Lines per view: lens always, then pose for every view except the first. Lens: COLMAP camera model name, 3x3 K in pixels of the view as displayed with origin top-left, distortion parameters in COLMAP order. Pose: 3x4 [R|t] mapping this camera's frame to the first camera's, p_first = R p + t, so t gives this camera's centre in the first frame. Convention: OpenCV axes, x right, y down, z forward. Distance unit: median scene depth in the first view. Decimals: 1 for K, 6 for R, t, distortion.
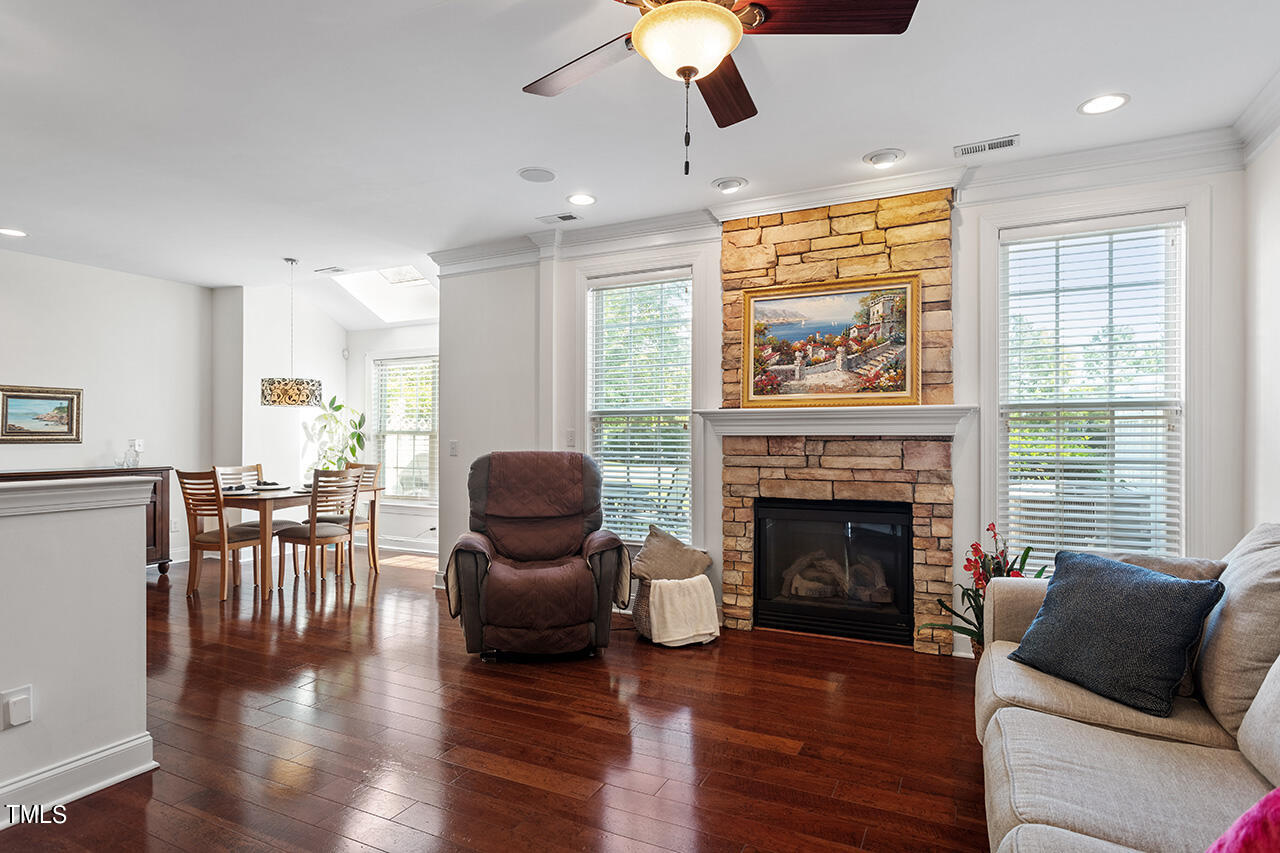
lens RADIAL K [[682.6, 0, 642.1], [0, 682.6, 433.6], [0, 0, 1]] dist [0.000196, 0.005522]
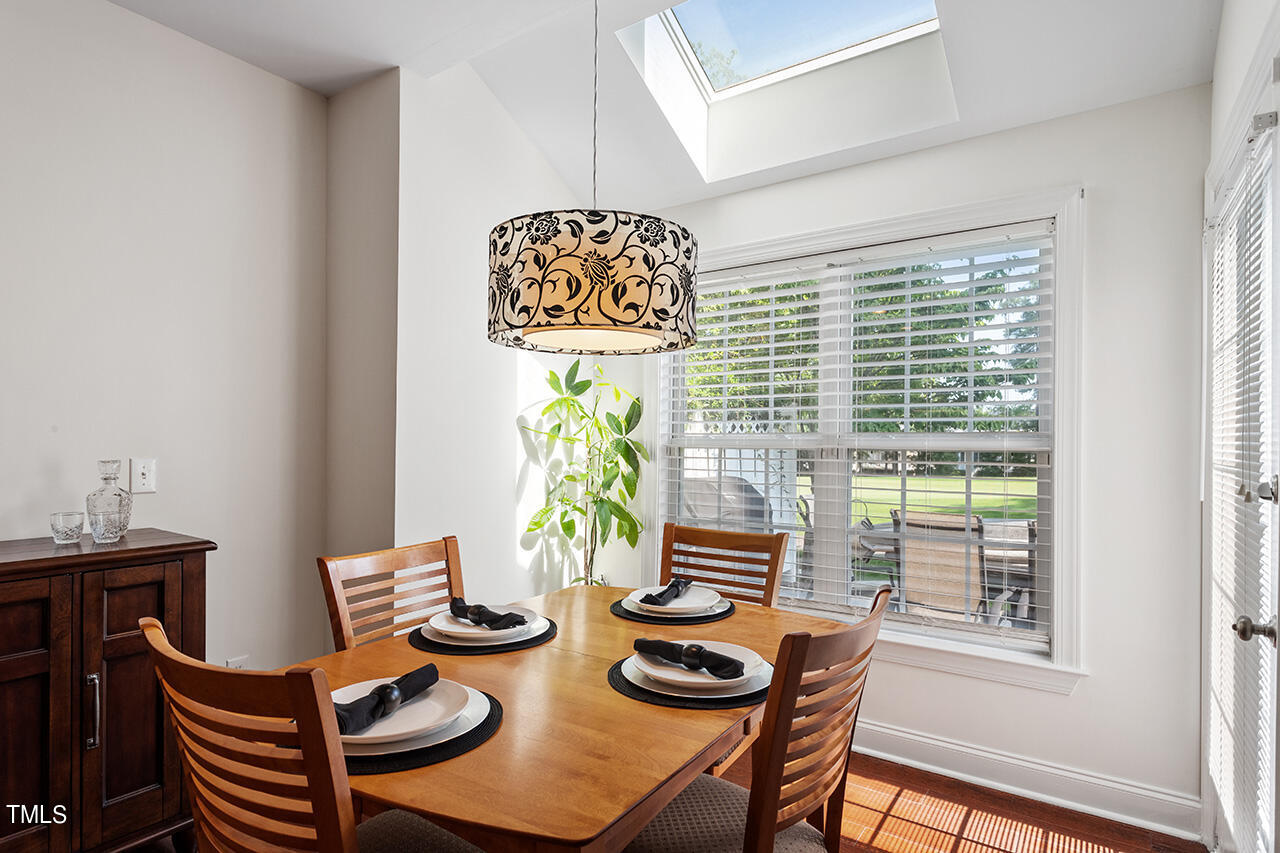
lens RADIAL K [[682.6, 0, 644.9], [0, 682.6, 423.0], [0, 0, 1]] dist [0.000196, 0.005522]
pose [[0.991084, -0.001036, -0.133237, -0.659795], [-0.002874, 0.999571, -0.029149, -0.000681], [0.133210, 0.029272, 0.990656, 1.067060]]
